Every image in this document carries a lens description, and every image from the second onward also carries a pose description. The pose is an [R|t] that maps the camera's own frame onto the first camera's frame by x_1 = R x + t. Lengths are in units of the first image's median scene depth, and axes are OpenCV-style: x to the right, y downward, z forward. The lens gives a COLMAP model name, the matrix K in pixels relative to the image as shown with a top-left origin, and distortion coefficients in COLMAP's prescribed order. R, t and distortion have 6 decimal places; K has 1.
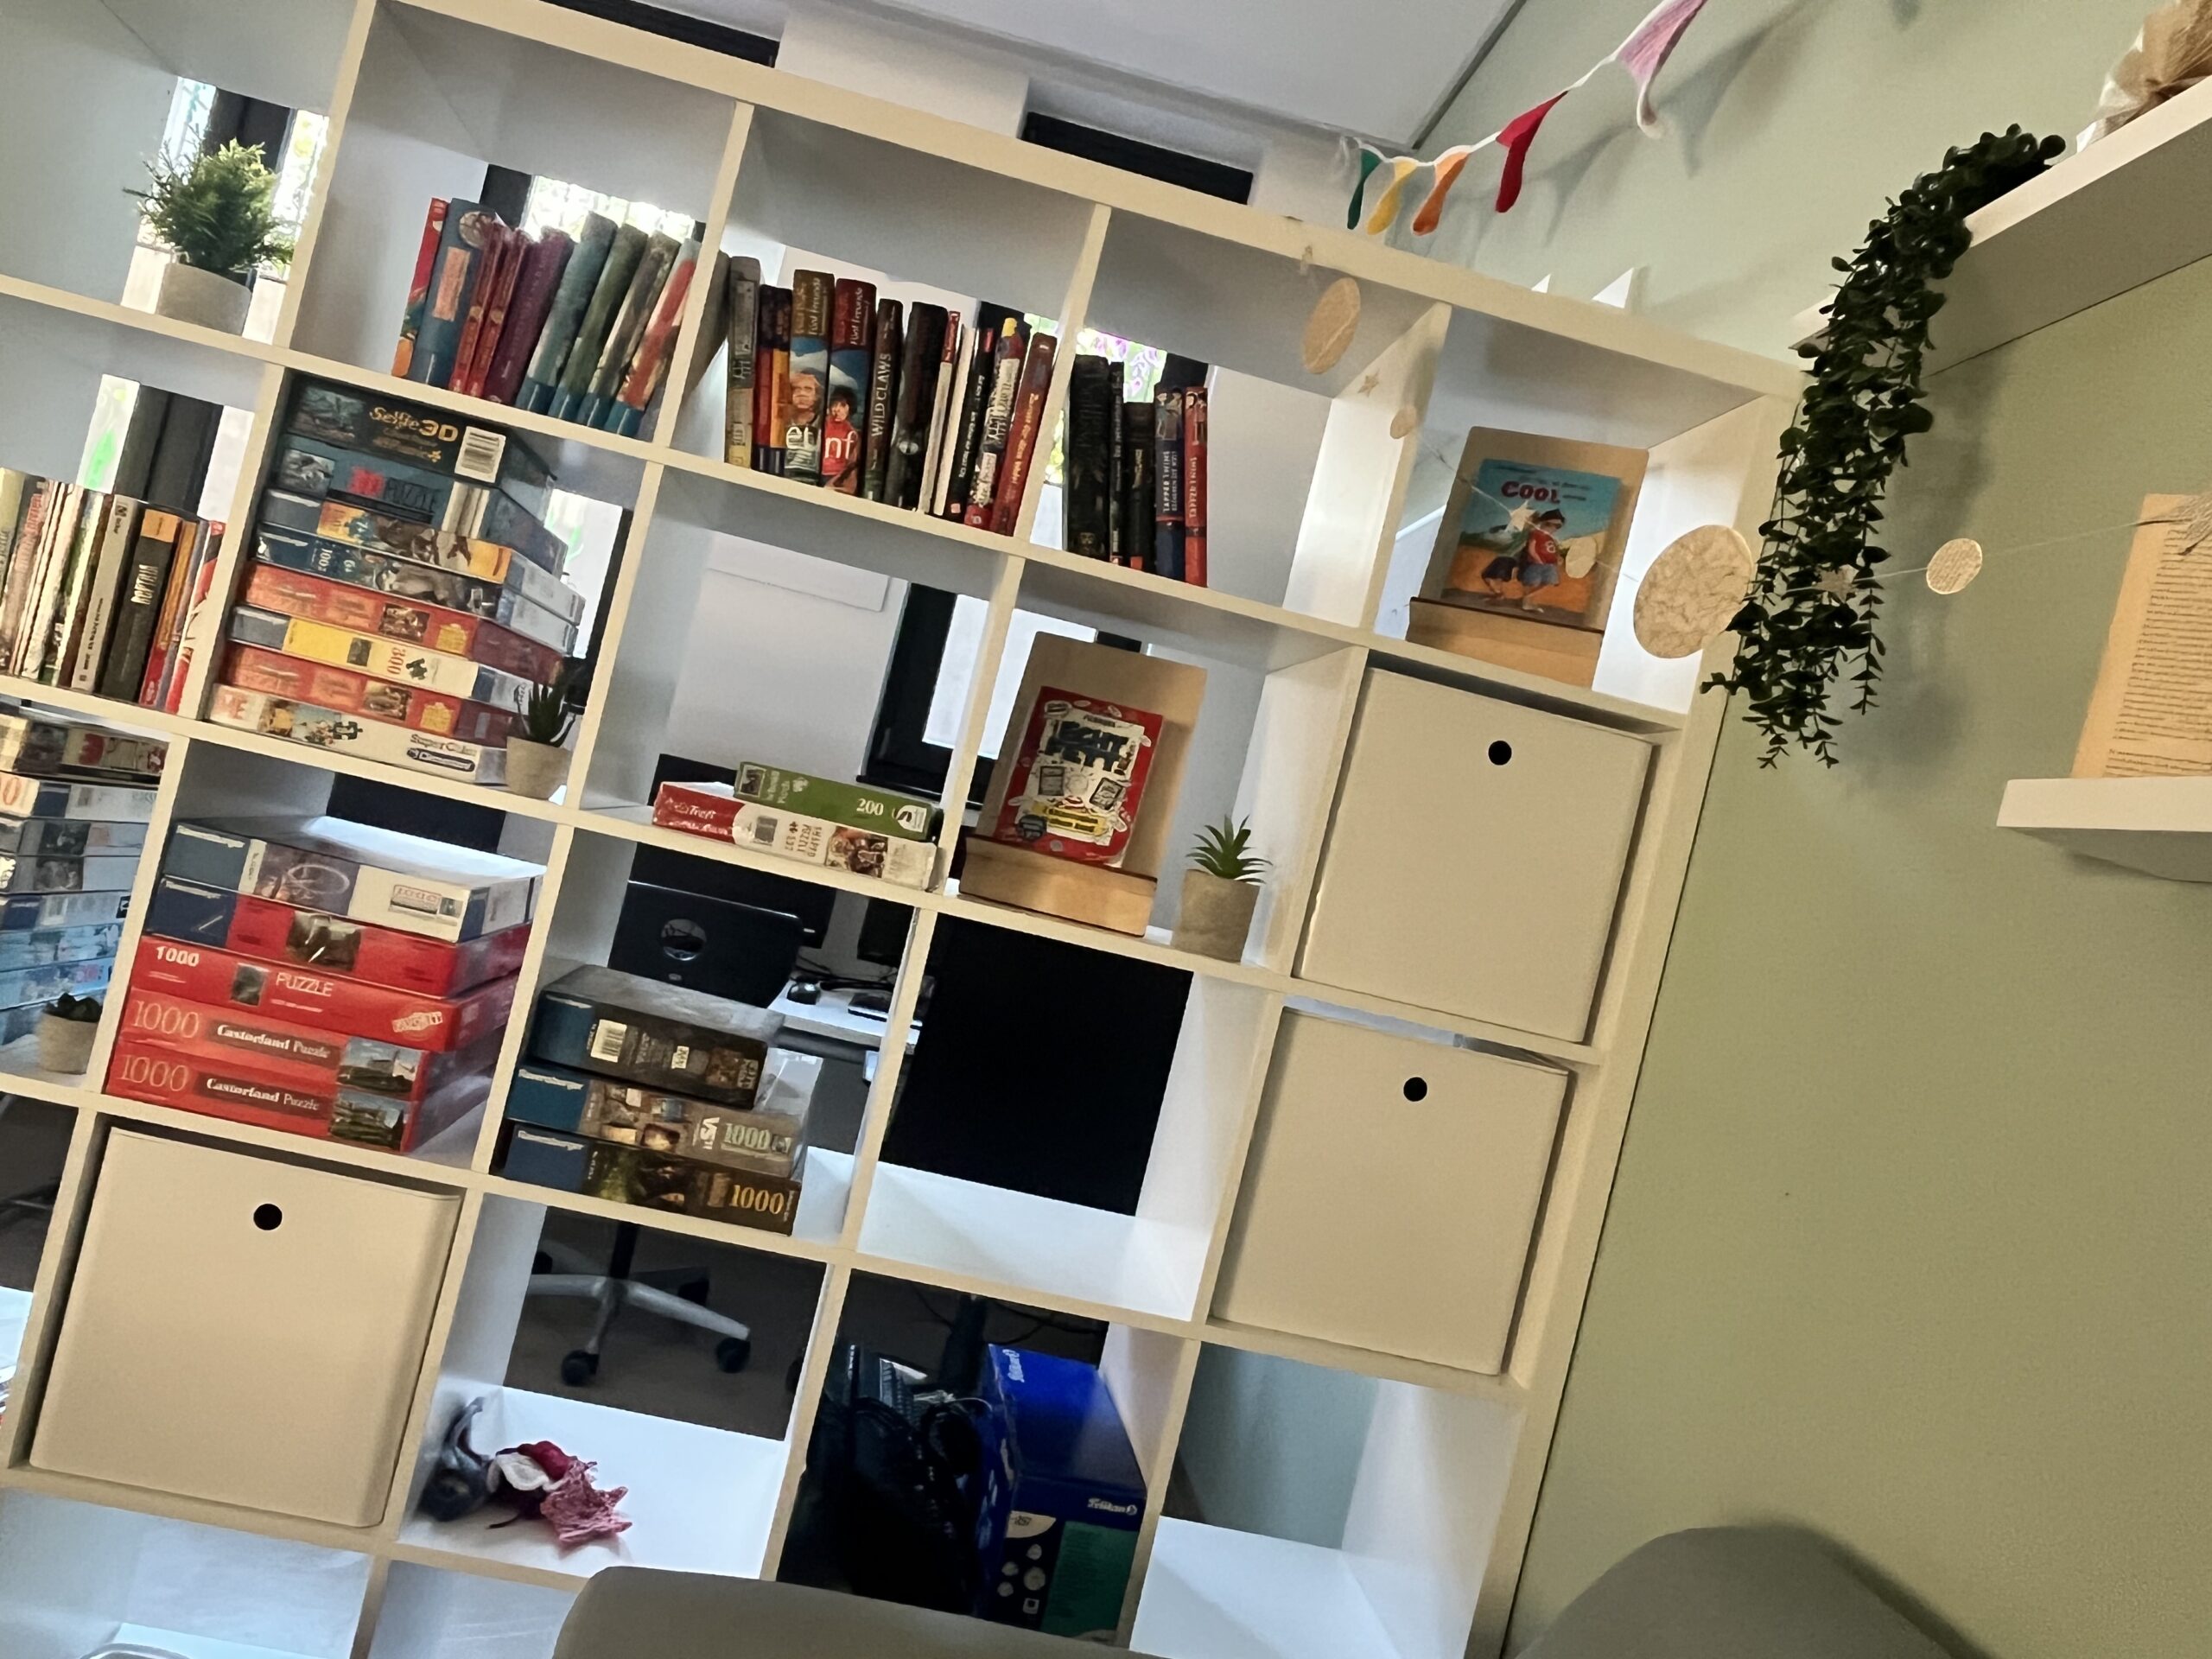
lens RADIAL K [[1584.6, 0, 1102.6], [0, 1584.6, 829.5], [0, 0, 1]] dist [-0.015106, -0.003815]
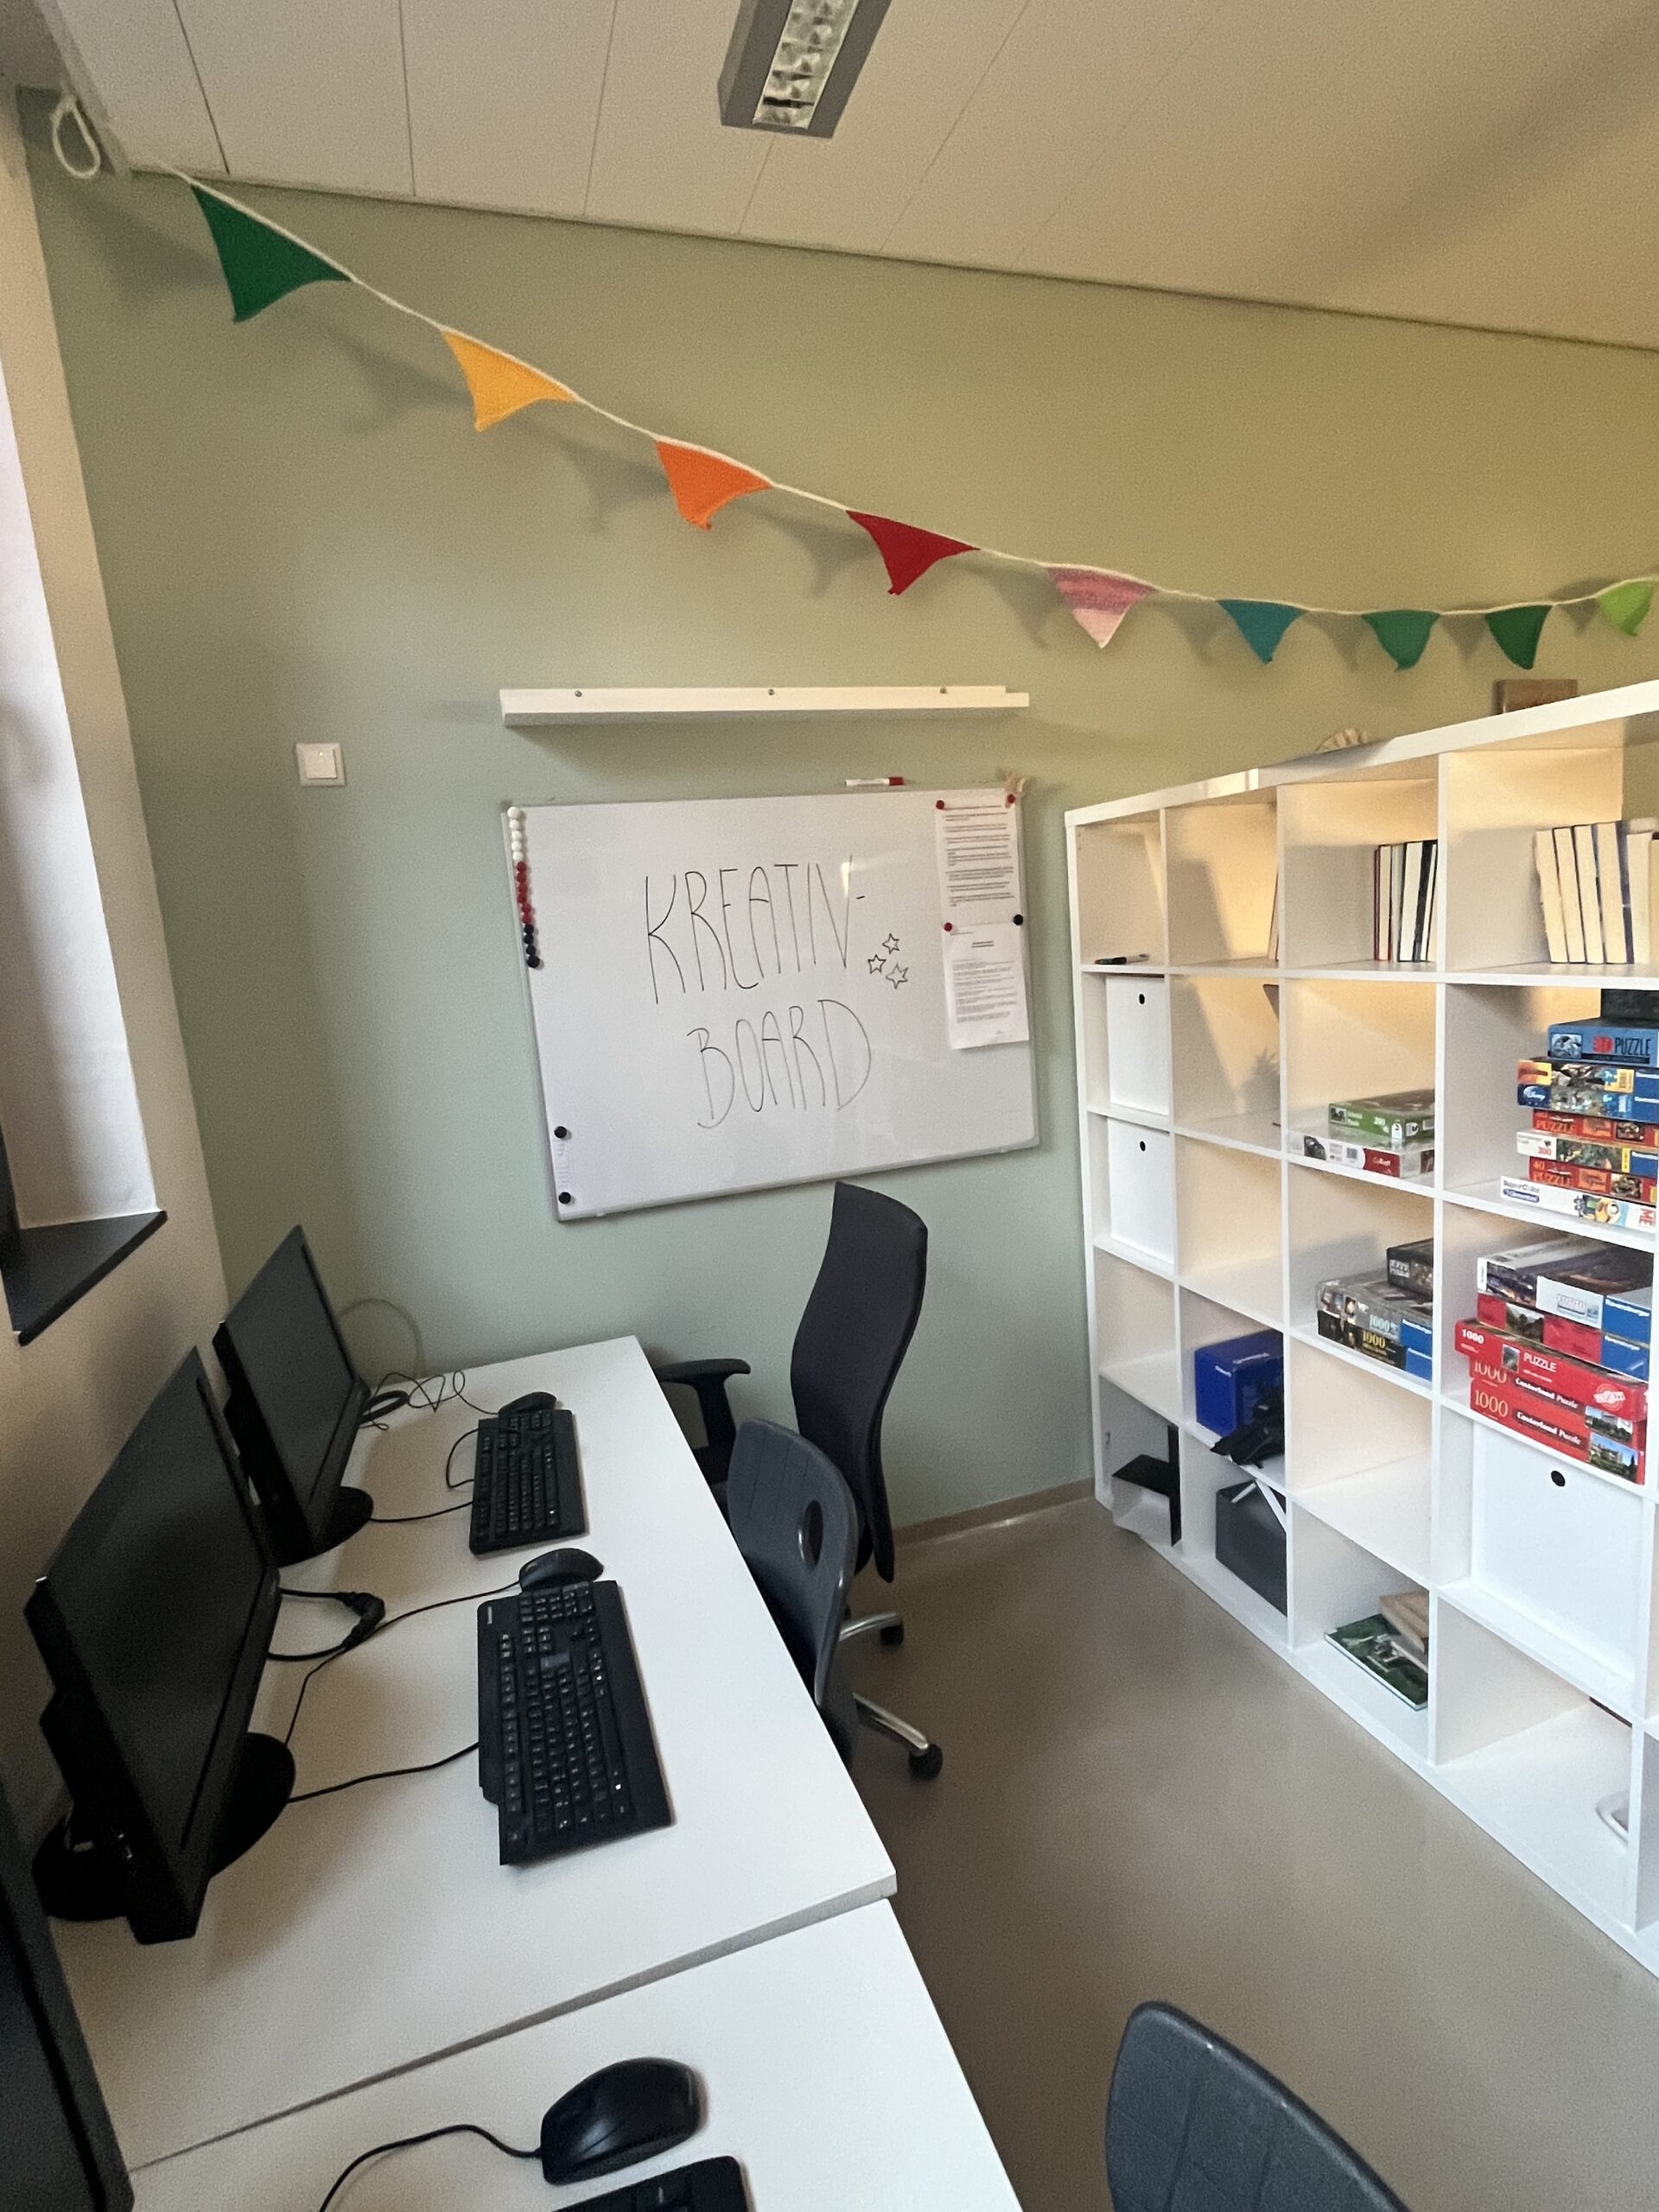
lens RADIAL K [[1092.9, 0, 830.0], [0, 1092.9, 1106.1], [0, 0, 1]] dist [-0.002159, -0.000221]
pose [[0.238201, -0.107277, -0.965273, 0.409982], [-0.068317, 0.989568, -0.126835, 0.034389], [0.968810, 0.096157, 0.228387, -0.003166]]
